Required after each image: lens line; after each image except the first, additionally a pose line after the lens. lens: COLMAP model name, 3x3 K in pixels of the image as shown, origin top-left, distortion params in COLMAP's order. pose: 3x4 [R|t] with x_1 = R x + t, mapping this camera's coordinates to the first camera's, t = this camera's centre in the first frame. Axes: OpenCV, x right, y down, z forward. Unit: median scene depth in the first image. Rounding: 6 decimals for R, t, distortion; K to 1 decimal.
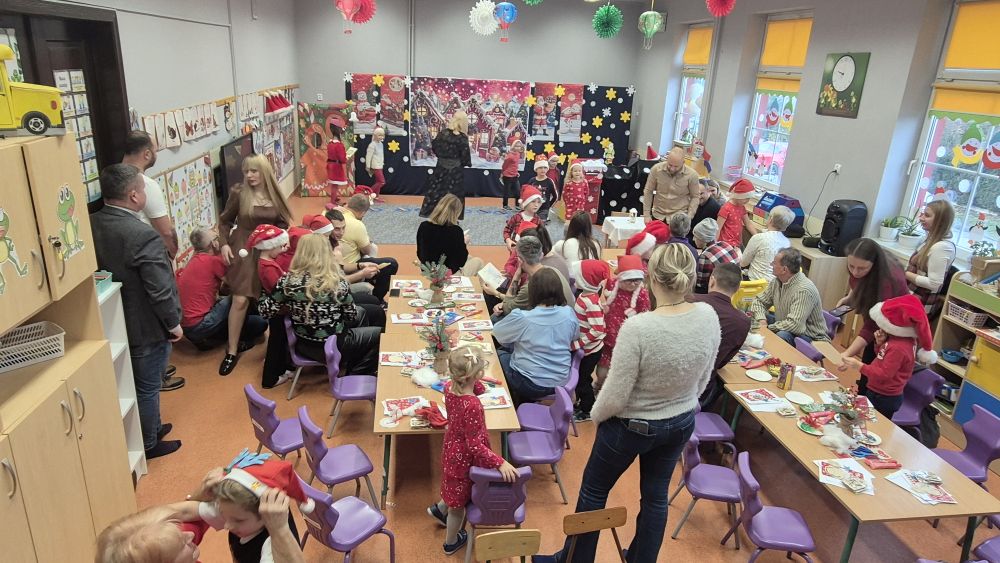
lens RADIAL K [[680.5, 0, 500.0], [0, 680.5, 281.5], [0, 0, 1]] dist [0.016312, -0.000220]
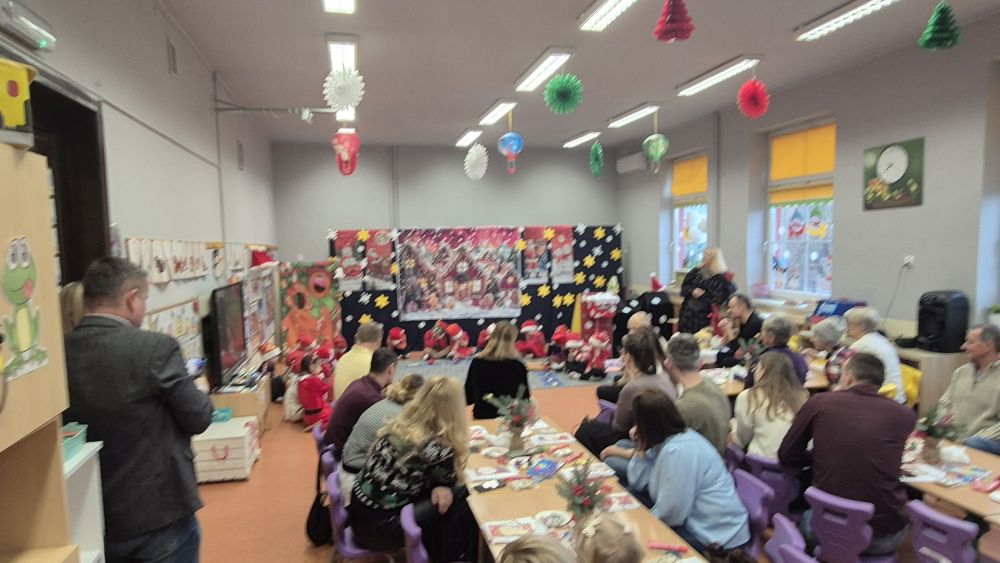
lens RADIAL K [[647.9, 0, 500.0], [0, 647.9, 281.5], [0, 0, 1]] dist [0.005267, 0.000831]
pose [[0.992584, -0.077389, 0.093740, -0.078882], [0.098542, 0.963798, -0.247754, 0.013119], [-0.071173, 0.255154, 0.964277, 0.123769]]
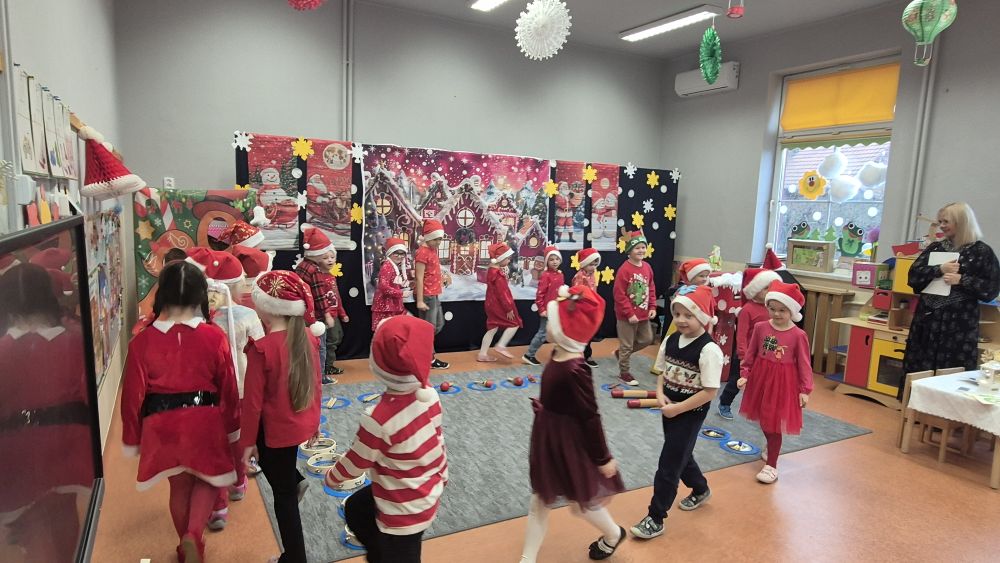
lens RADIAL K [[614.7, 0, 500.0], [0, 614.7, 281.5], [0, 0, 1]] dist [0.005532, 0.000512]
pose [[0.930928, -0.055472, 0.360966, -0.215245], [0.117824, 0.981164, -0.153084, -0.105126], [-0.345675, 0.185041, 0.919929, 0.535058]]
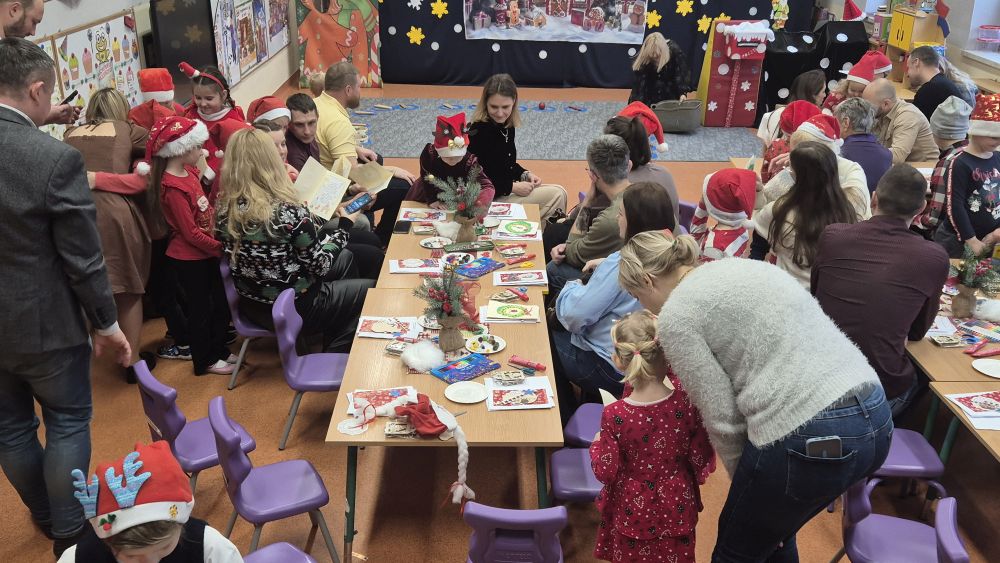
lens RADIAL K [[1016.7, 0, 511.0], [0, 1016.7, 274.6], [0, 0, 1]] dist [0.134845, -0.161129]
pose [[0.993261, 0.013014, -0.115164, 0.028037], [-0.007547, 0.998829, 0.047786, 0.007217], [0.115651, -0.046595, 0.992196, 0.030626]]
